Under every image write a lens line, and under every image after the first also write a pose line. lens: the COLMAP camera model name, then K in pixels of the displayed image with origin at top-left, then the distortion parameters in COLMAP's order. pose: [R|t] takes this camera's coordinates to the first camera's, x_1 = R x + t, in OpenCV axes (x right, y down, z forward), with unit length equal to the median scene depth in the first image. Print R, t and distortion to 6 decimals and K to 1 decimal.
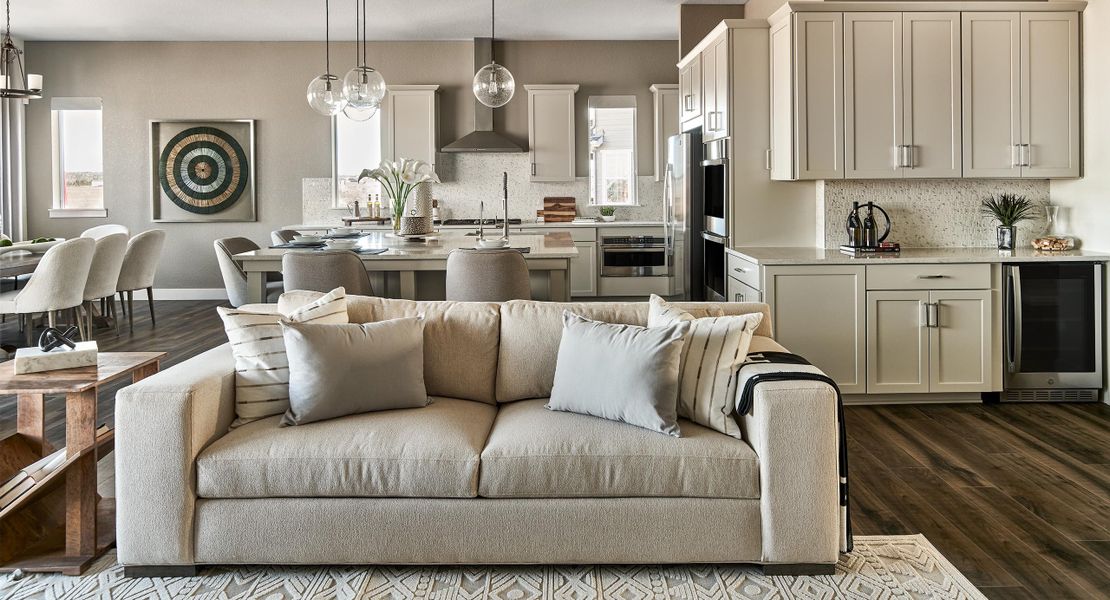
lens RADIAL K [[729.8, 0, 571.8], [0, 729.8, 187.0], [0, 0, 1]] dist [0.001259, 0.000007]
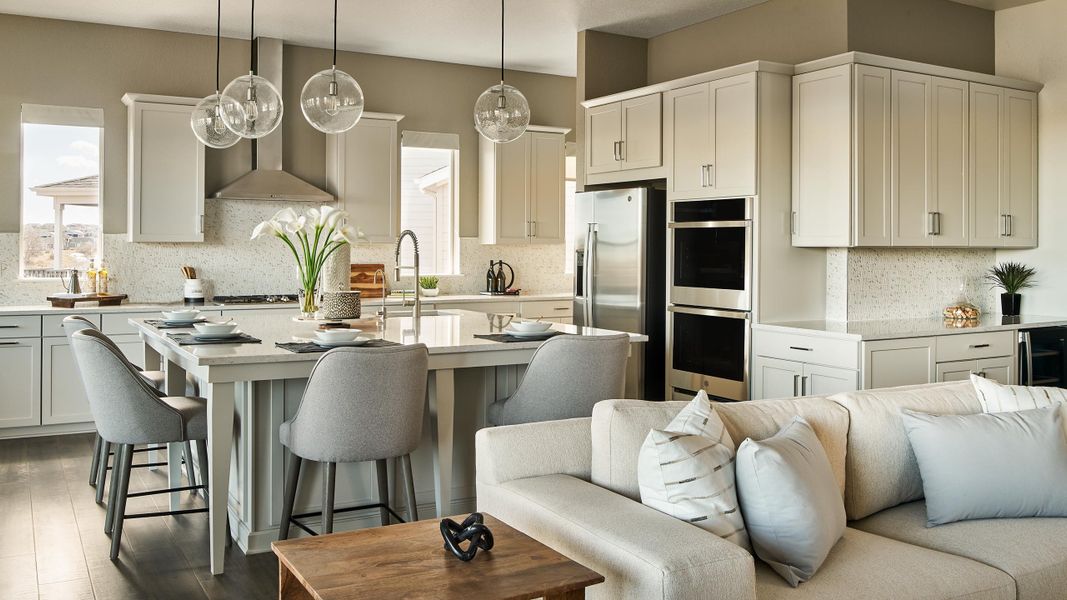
lens RADIAL K [[914.3, 0, 530.8], [0, 914.3, 236.8], [0, 0, 1]] dist [-0.015643, -0.000528]
pose [[0.877107, 0.017948, 0.479960, -0.417501], [-0.010383, 0.999777, -0.018413, 0.002047], [-0.480183, 0.011167, 0.877097, 0.134551]]
